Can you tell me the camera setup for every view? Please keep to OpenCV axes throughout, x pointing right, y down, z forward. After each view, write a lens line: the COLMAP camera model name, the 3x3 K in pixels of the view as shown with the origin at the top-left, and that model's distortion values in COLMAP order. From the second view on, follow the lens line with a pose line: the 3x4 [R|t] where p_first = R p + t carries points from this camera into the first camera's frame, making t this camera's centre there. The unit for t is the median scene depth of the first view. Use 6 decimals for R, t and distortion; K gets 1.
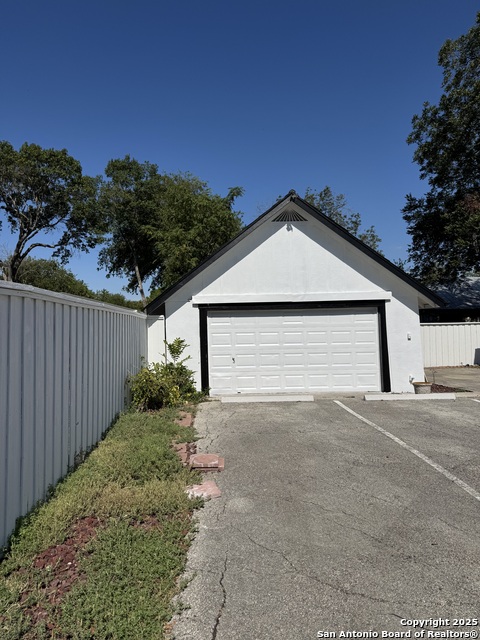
lens RADIAL K [[451.1, 0, 240.0], [0, 451.1, 320.0], [0, 0, 1]] dist [0.125719, -0.181750]
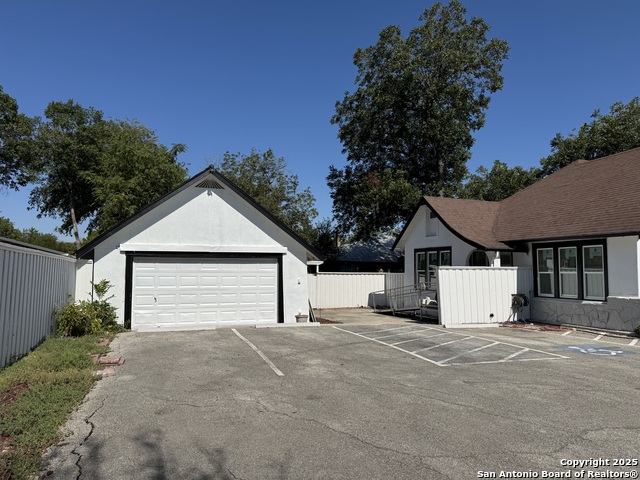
lens RADIAL K [[451.1, 0, 320.0], [0, 451.1, 240.0], [0, 0, 1]] dist [0.125719, -0.181750]
pose [[0.962576, 0.045713, 0.267130, 0.042782], [-0.029248, 0.997437, -0.065295, -0.000365], [-0.269430, 0.055038, 0.961446, -0.167239]]
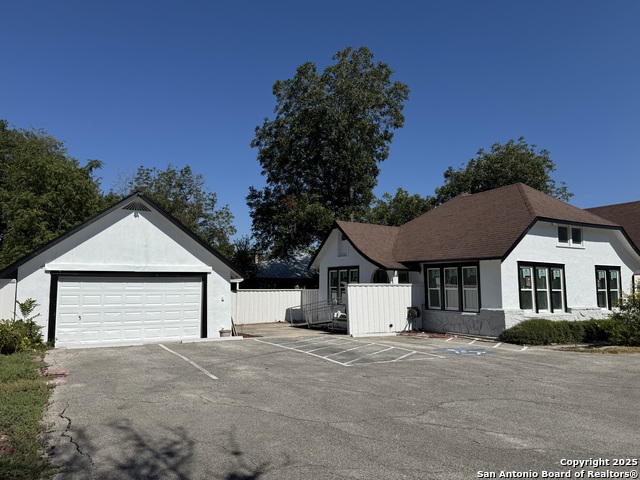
lens RADIAL K [[451.1, 0, 320.0], [0, 451.1, 240.0], [0, 0, 1]] dist [0.125719, -0.181750]
pose [[0.896111, 0.068528, 0.438508, 0.004504], [-0.024949, 0.994224, -0.104387, -0.003530], [-0.443129, 0.082601, 0.892644, -0.244986]]
